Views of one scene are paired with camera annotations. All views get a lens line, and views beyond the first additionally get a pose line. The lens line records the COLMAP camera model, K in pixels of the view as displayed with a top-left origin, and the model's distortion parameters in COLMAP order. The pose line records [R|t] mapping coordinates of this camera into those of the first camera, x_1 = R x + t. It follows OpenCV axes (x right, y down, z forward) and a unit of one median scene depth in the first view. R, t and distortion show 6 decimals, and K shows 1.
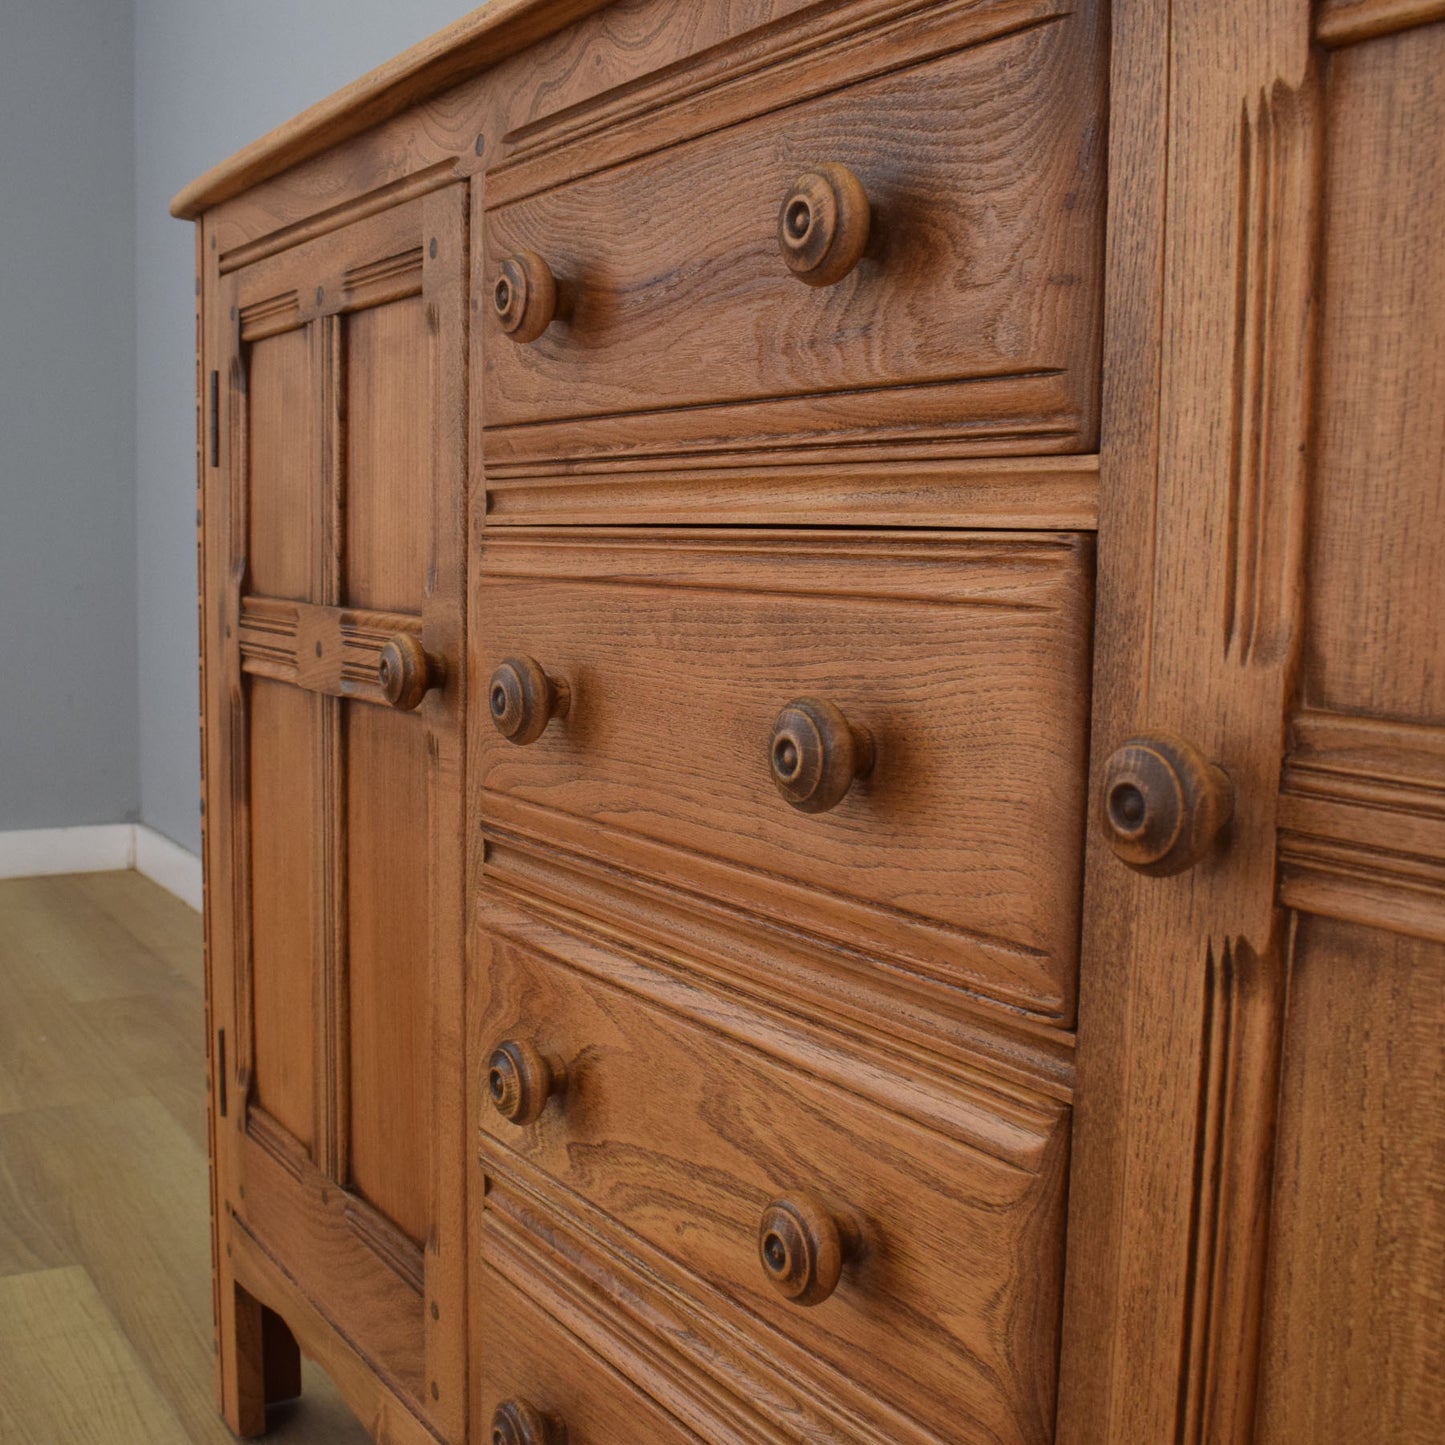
lens RADIAL K [[1811.1, 0, 619.0], [0, 1811.1, 709.3], [0, 0, 1]] dist [-0.112928, 0.047190]
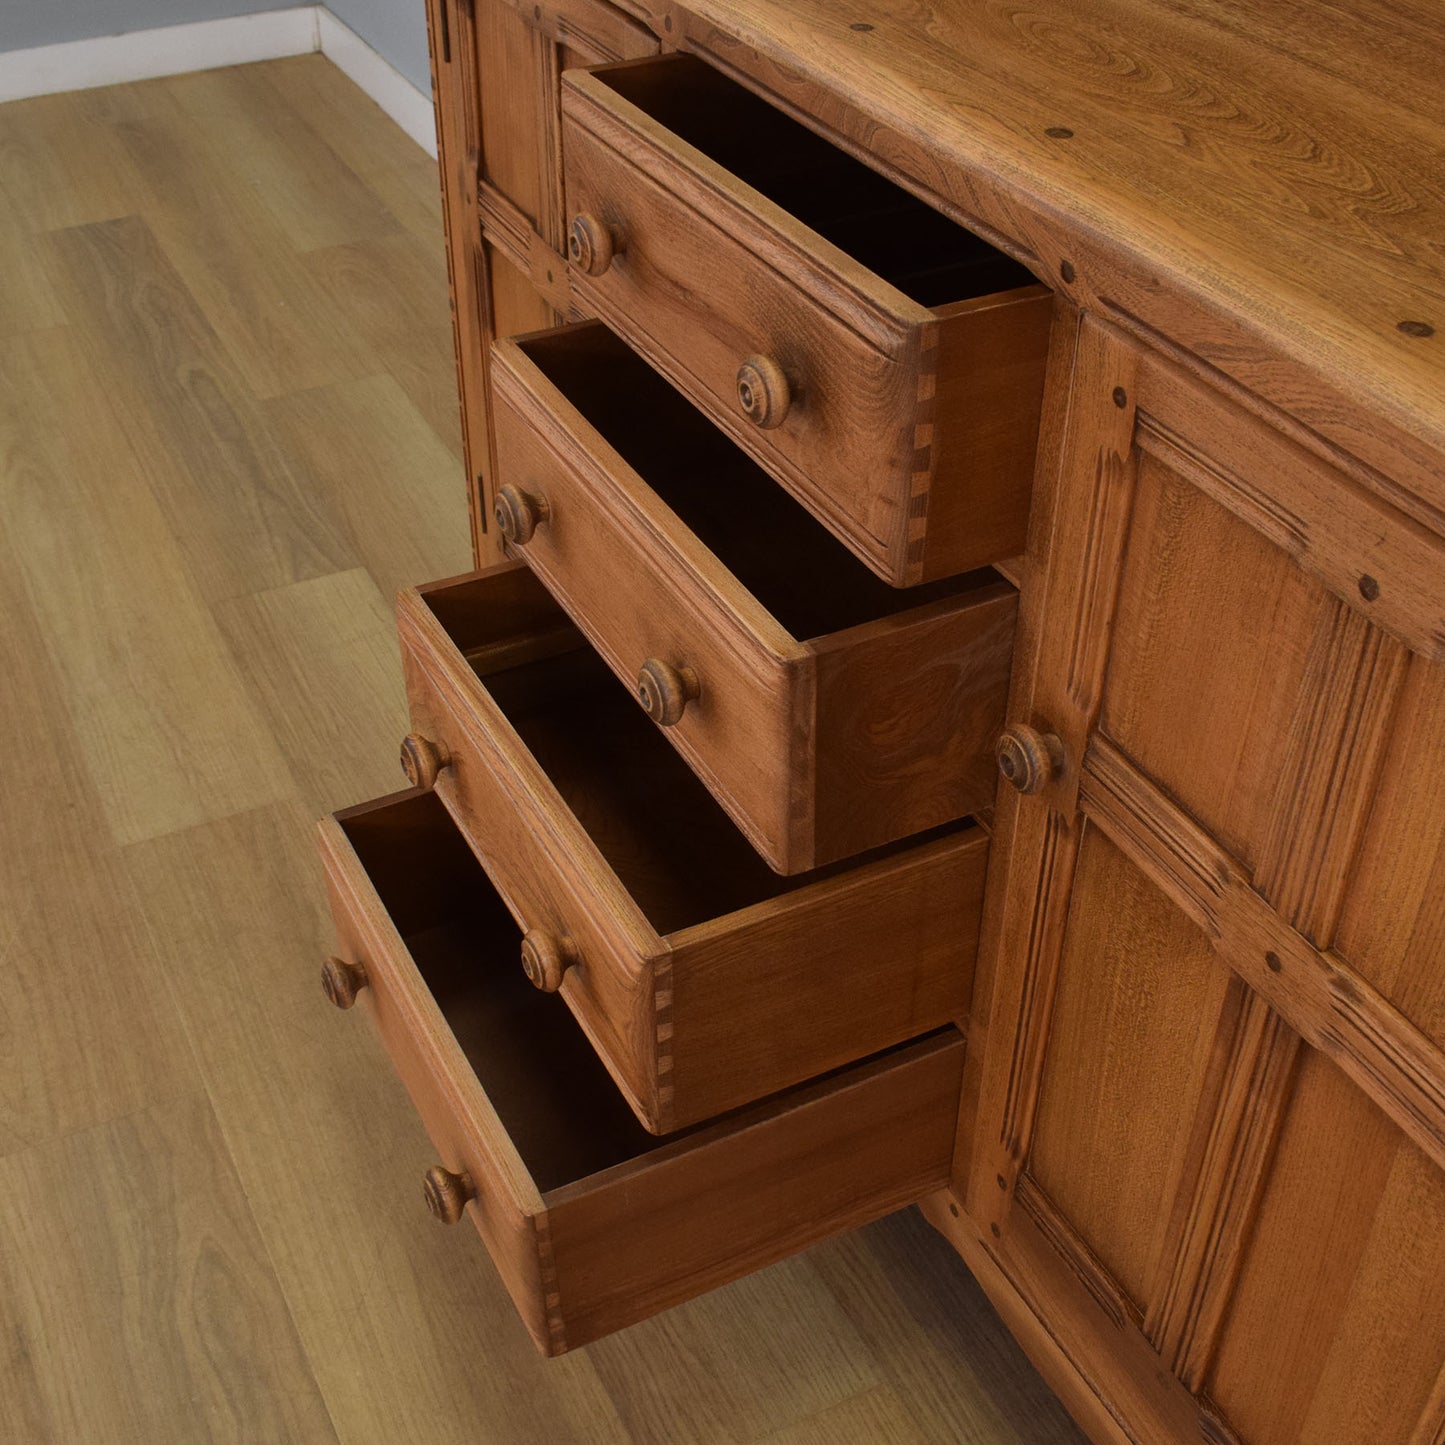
lens RADIAL K [[1906.9, 0, 722.5], [0, 1906.9, 722.5], [0, 0, 1]] dist [-0.097311, 0.011146]
pose [[0.999199, 0.018256, -0.035600, 0.023204], [0.003006, 0.853051, 0.521819, -0.680701], [0.039895, -0.521508, 0.852313, -0.503083]]
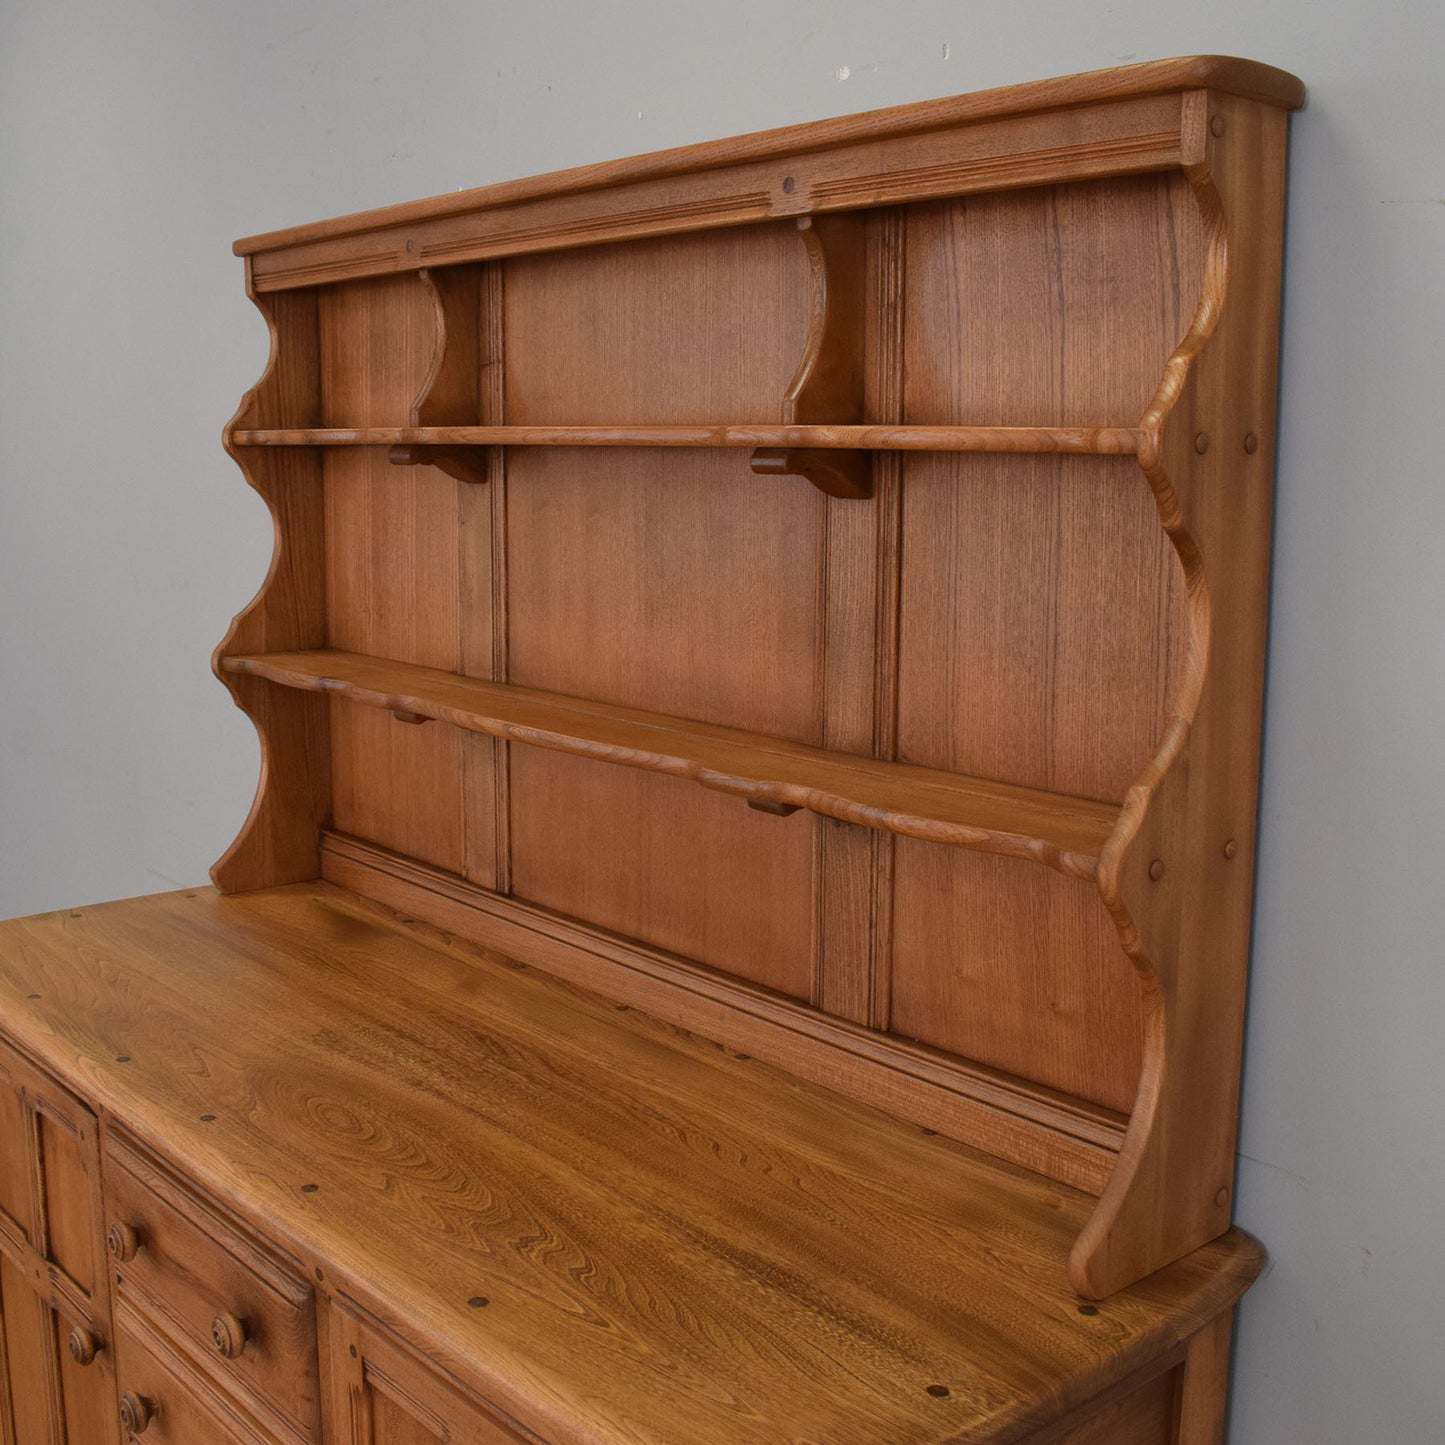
lens RADIAL K [[1719.5, 0, 722.3], [0, 1719.5, 687.1], [0, 0, 1]] dist [-0.098848, 0.014701]
pose [[0.978303, -0.034426, 0.204300, 0.258469], [0.025434, 0.998596, 0.046476, -0.962592], [-0.205613, -0.040271, 0.977804, -1.066970]]
